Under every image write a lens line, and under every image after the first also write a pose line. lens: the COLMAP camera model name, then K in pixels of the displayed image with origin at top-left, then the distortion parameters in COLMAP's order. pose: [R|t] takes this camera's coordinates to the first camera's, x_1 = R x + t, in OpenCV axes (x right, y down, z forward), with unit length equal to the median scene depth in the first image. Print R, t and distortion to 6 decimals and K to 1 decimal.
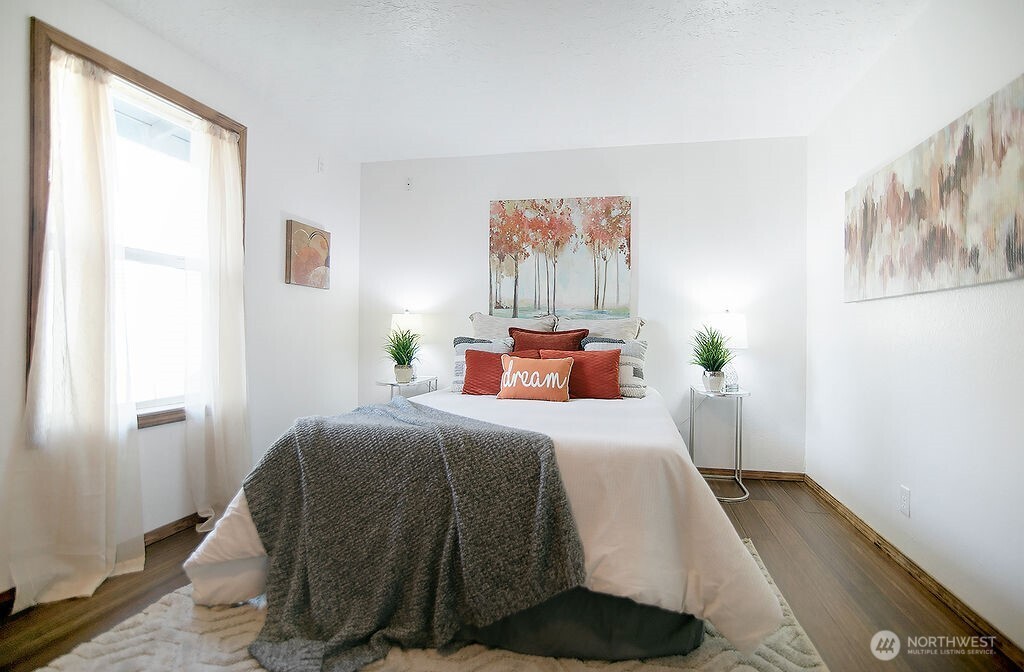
lens RADIAL K [[469.4, 0, 512.7], [0, 469.4, 336.0], [0, 0, 1]] dist [-0.021140, 0.000347]
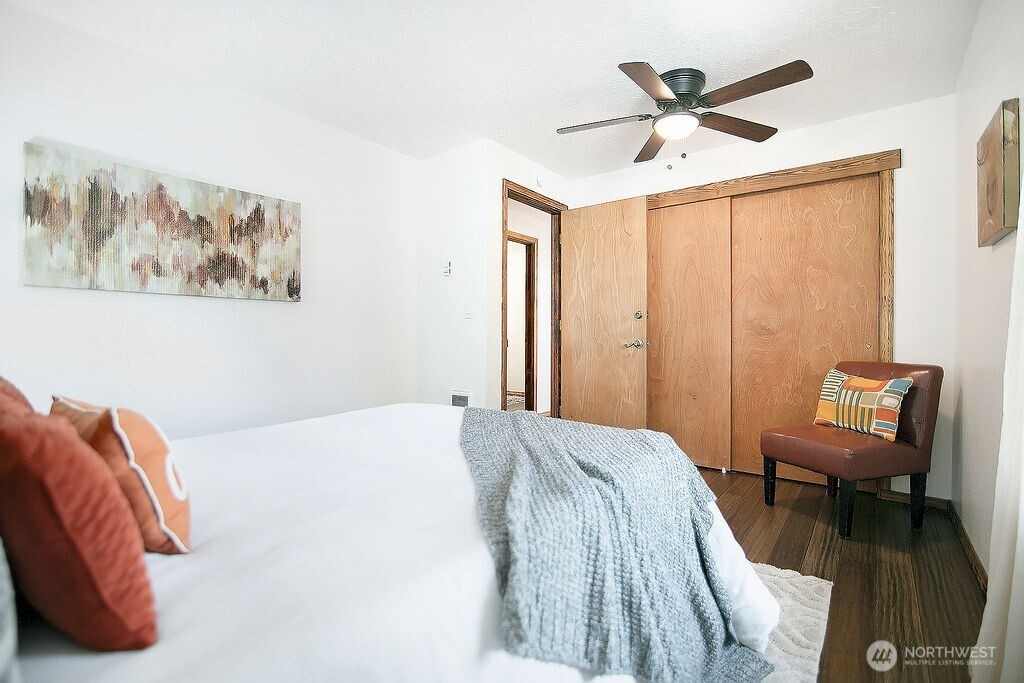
lens RADIAL K [[469.4, 0, 511.6], [0, 469.4, 339.9], [0, 0, 1]] dist [-0.021140, 0.000347]
pose [[-0.915625, -0.004418, 0.402010, -0.493748], [-0.000128, 0.999943, 0.010697, 0.015532], [-0.402034, 0.009743, -0.915573, 2.059464]]
